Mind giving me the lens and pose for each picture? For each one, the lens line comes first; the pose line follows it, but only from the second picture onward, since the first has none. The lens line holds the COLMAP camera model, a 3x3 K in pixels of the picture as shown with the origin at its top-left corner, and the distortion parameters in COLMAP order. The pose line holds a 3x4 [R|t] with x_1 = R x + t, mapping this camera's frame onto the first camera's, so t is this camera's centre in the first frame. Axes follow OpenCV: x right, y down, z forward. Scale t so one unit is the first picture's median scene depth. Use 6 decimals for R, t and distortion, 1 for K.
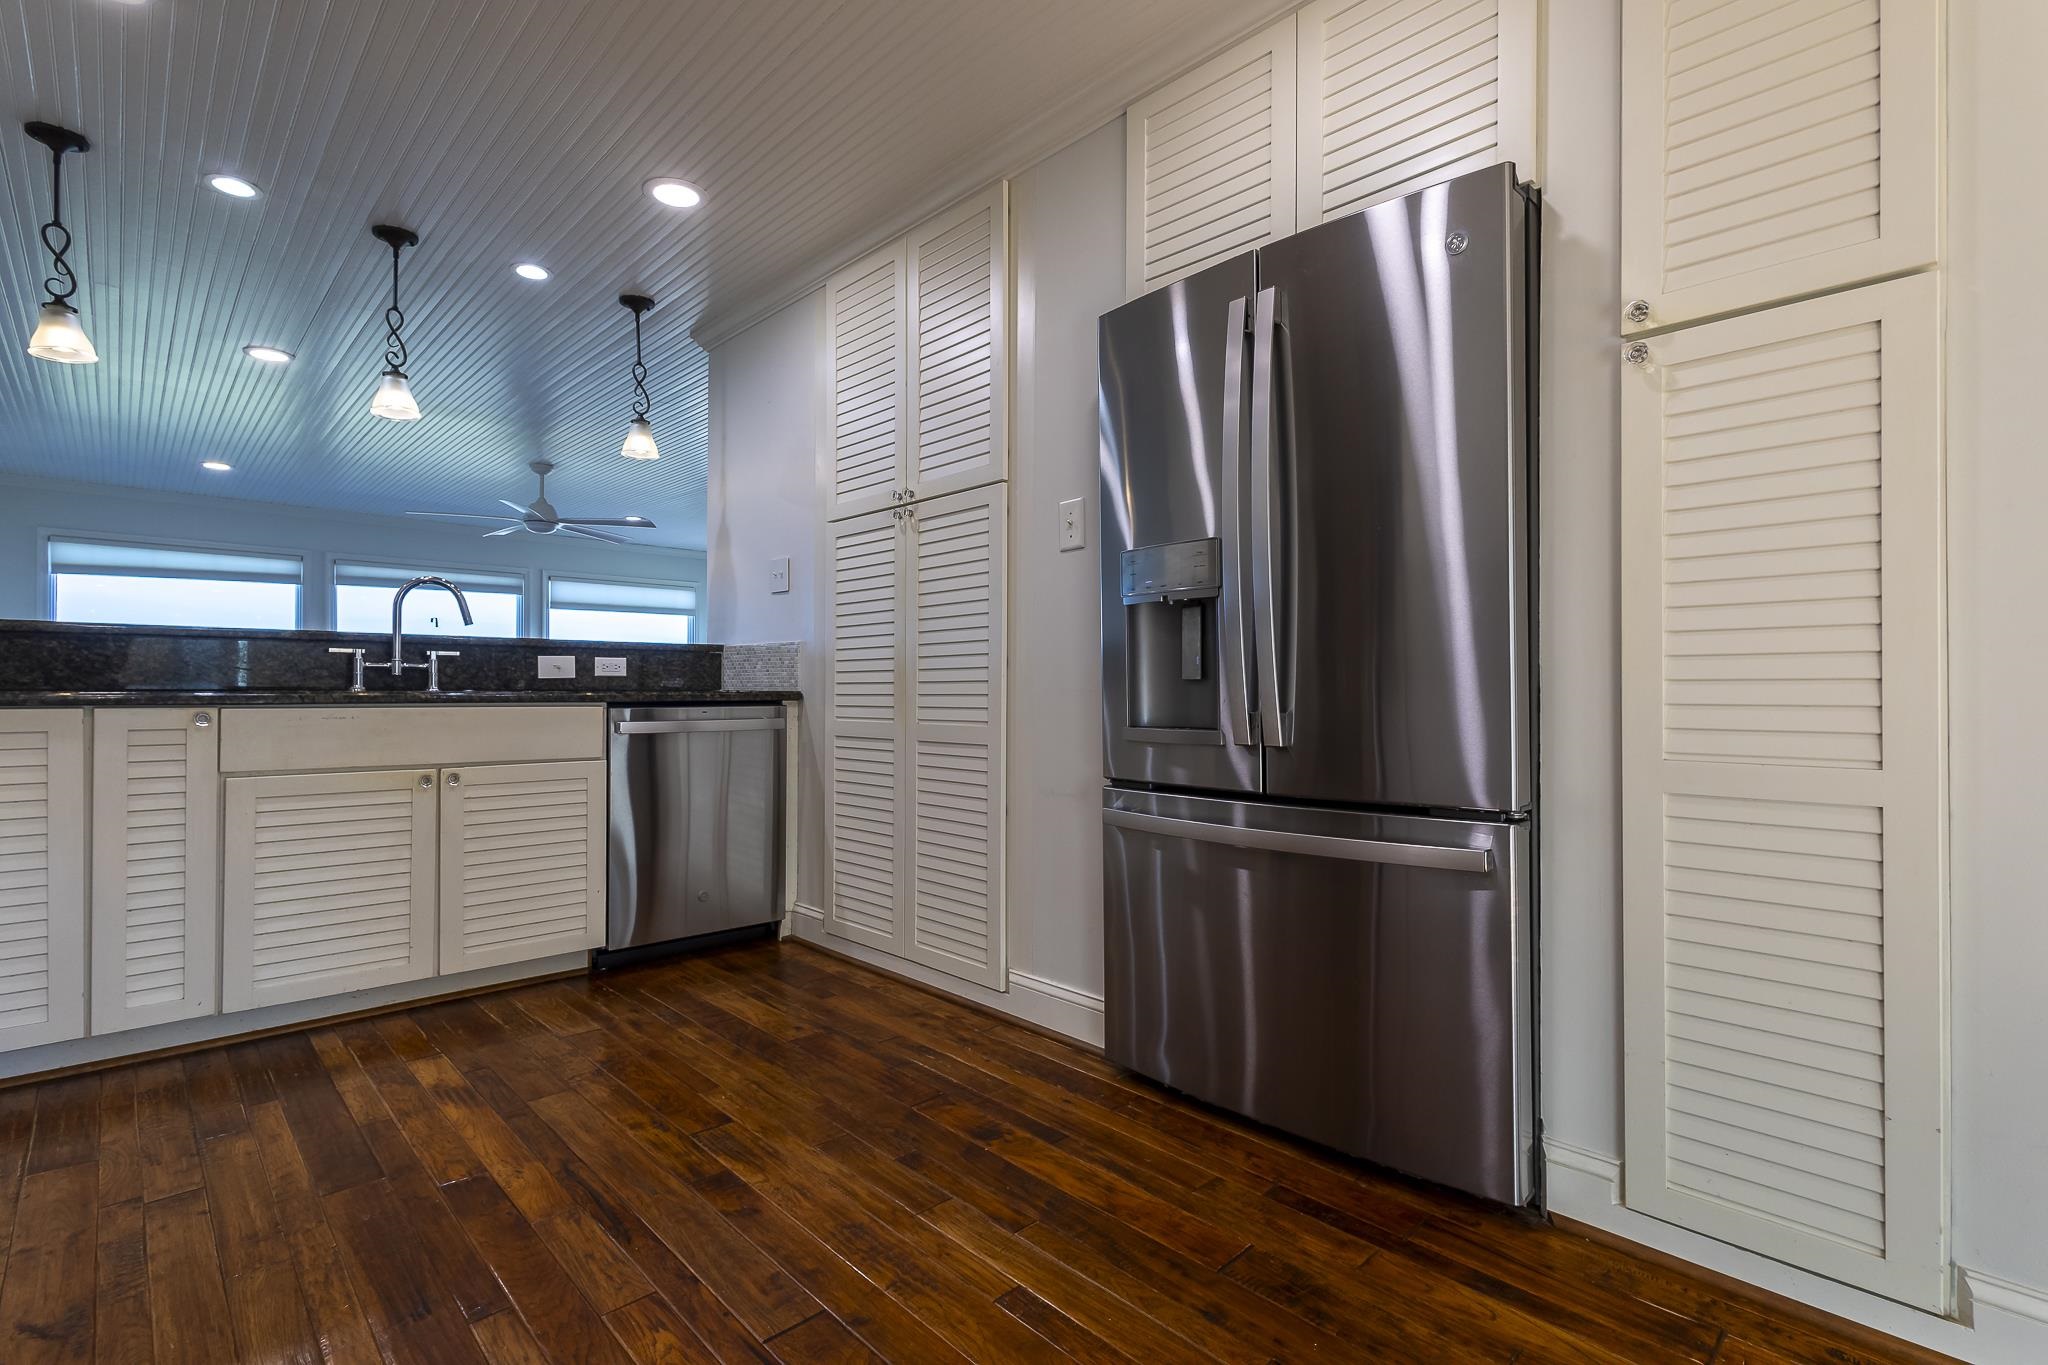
lens RADIAL K [[945.1, 0, 1024.0], [0, 945.1, 682.5], [0, 0, 1]] dist [0.011382, -0.002275]
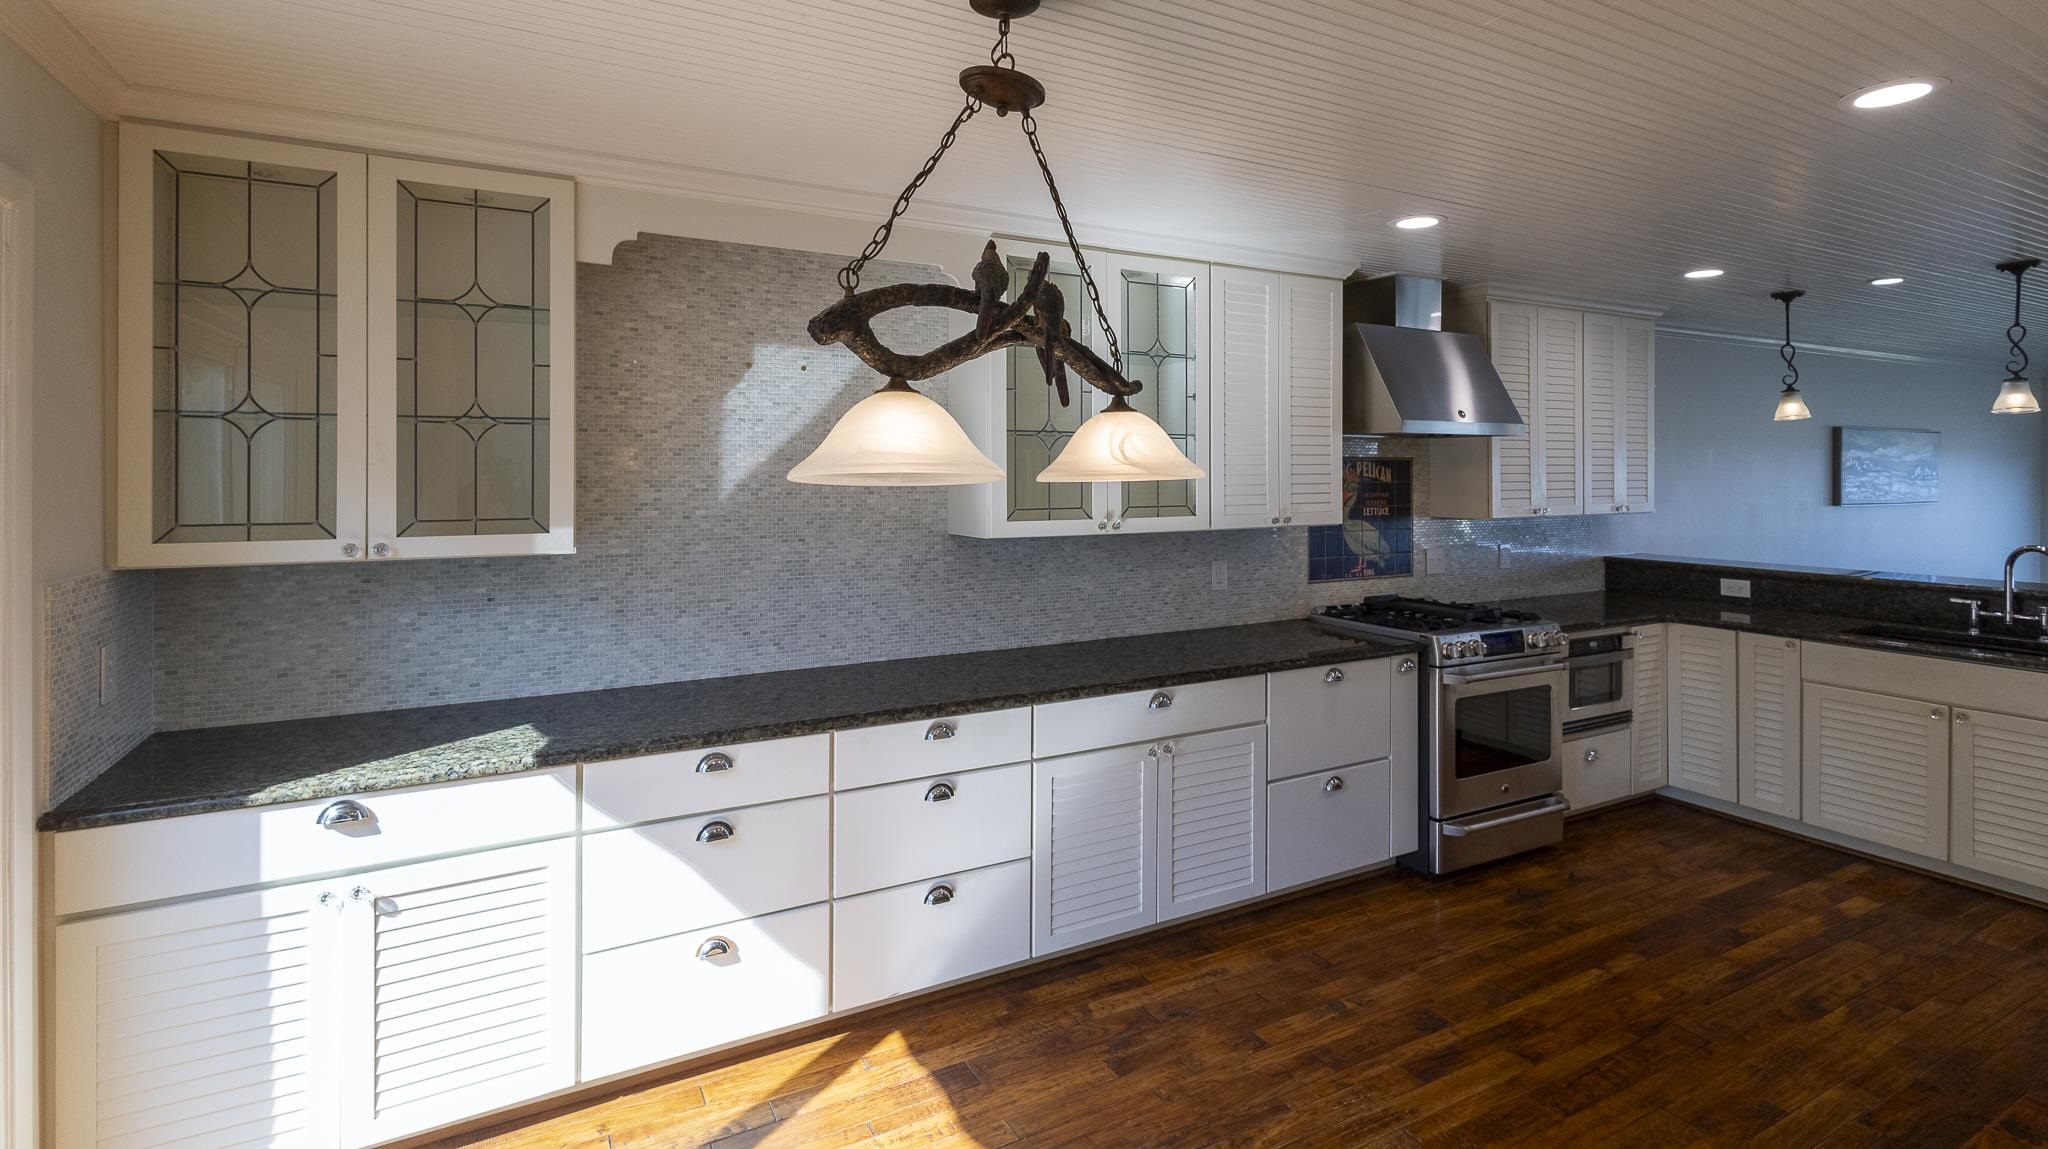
lens RADIAL K [[960.7, 0, 1021.2], [0, 960.7, 471.3], [0, 0, 1]] dist [0.022541, -0.008432]
pose [[-0.259287, -0.002555, -0.965797, 1.182610], [0.004146, 0.999984, -0.003759, -0.272270], [0.965791, -0.004979, -0.259273, 0.113821]]
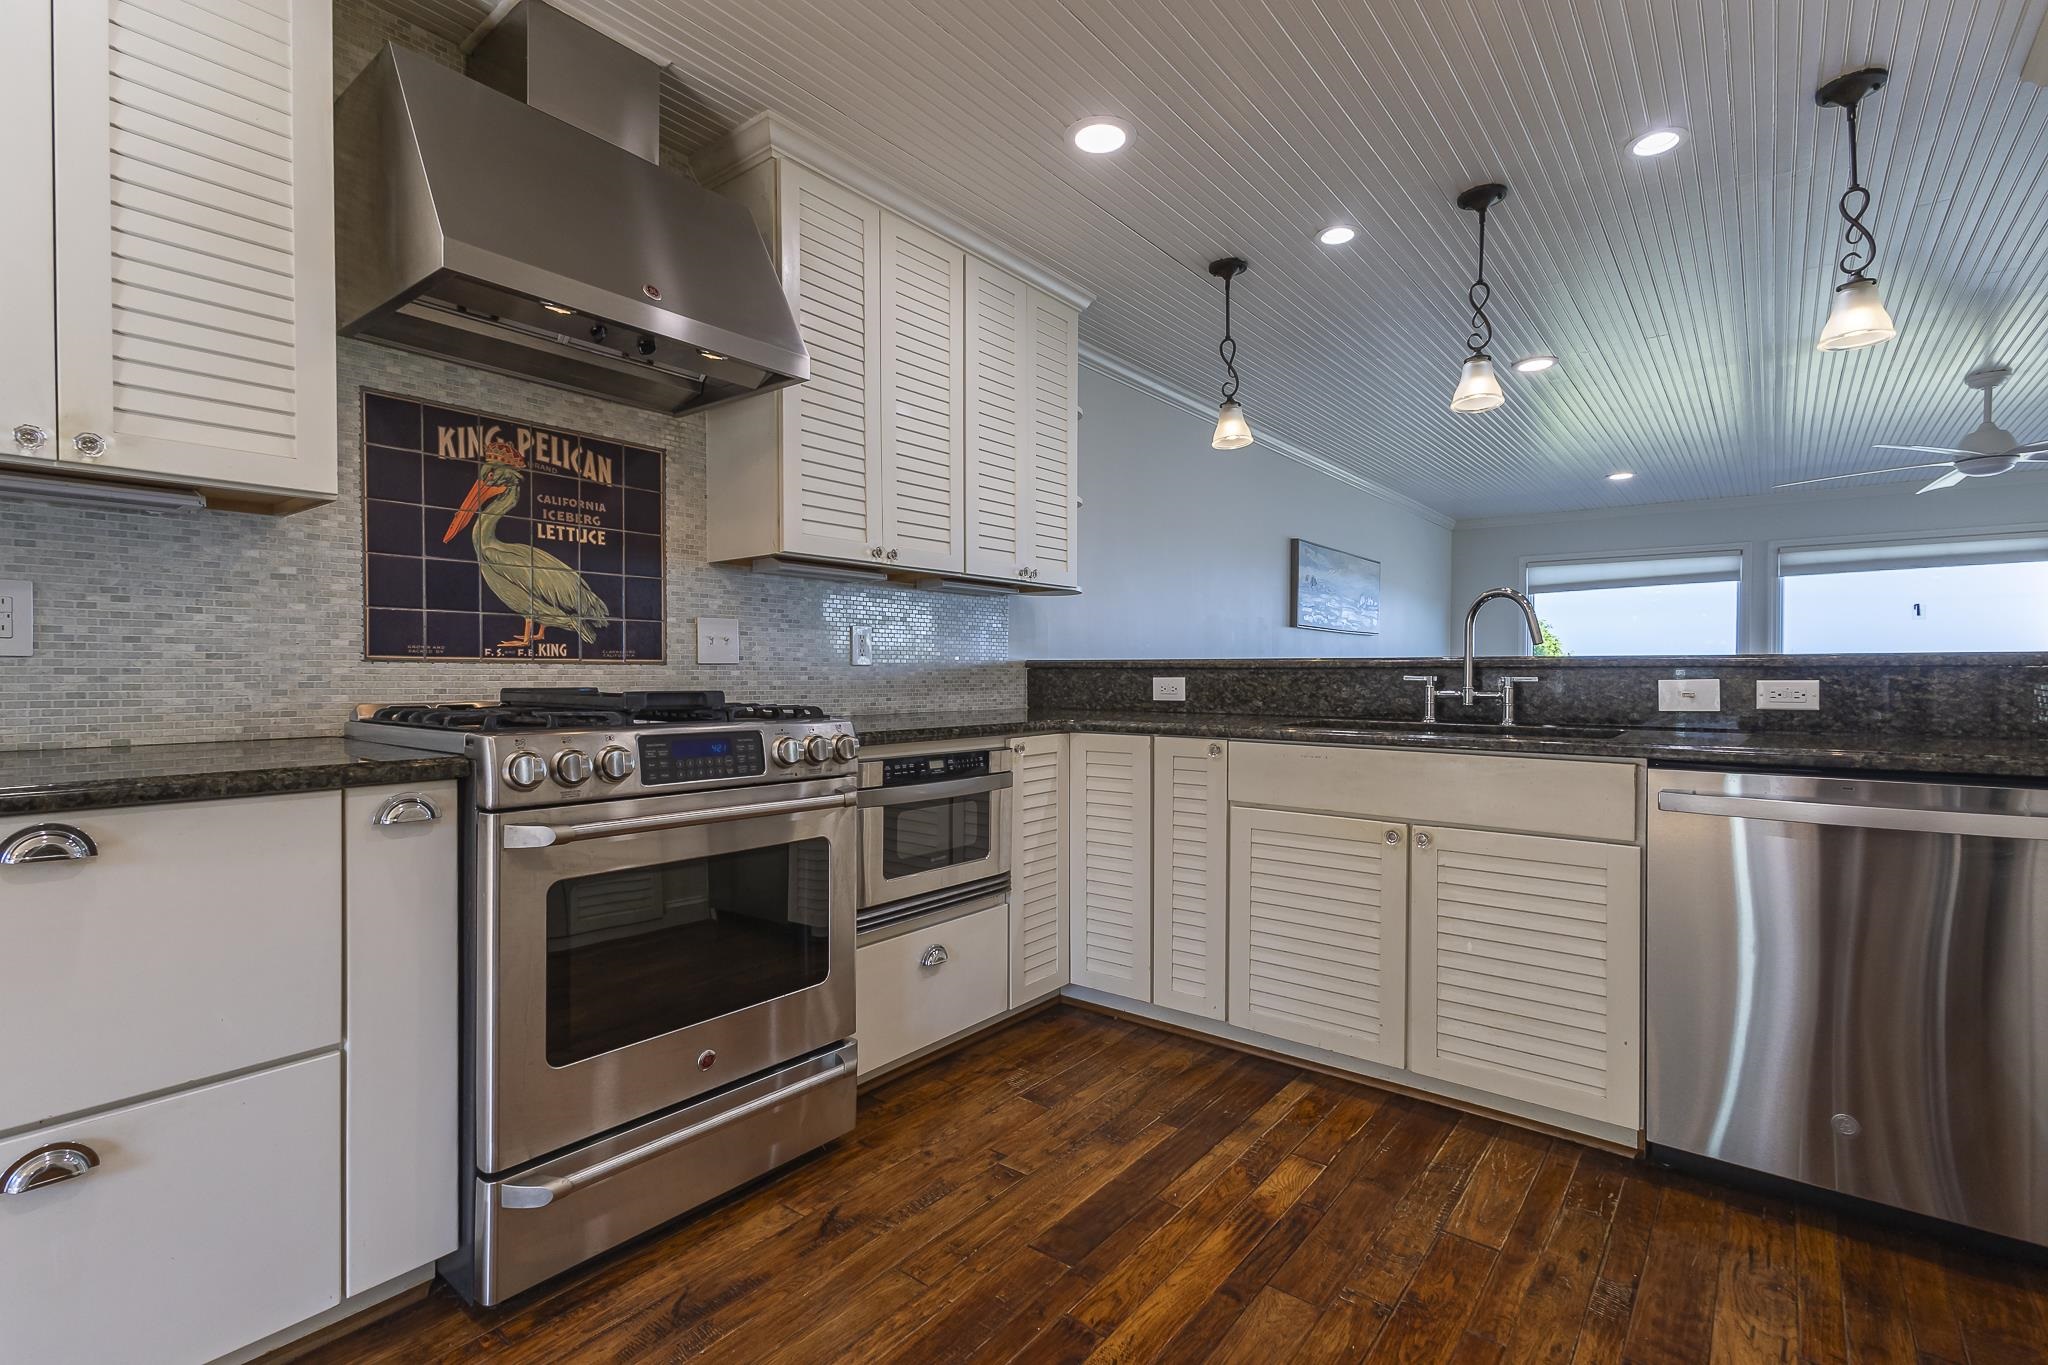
lens RADIAL K [[945.1, 0, 1024.0], [0, 945.1, 682.5], [0, 0, 1]] dist [0.011382, -0.002275]
pose [[0.142355, 0.006904, -0.989792, 0.185741], [0.004165, 0.999963, 0.007574, -0.048757], [0.989807, -0.005201, 0.142321, 0.620655]]
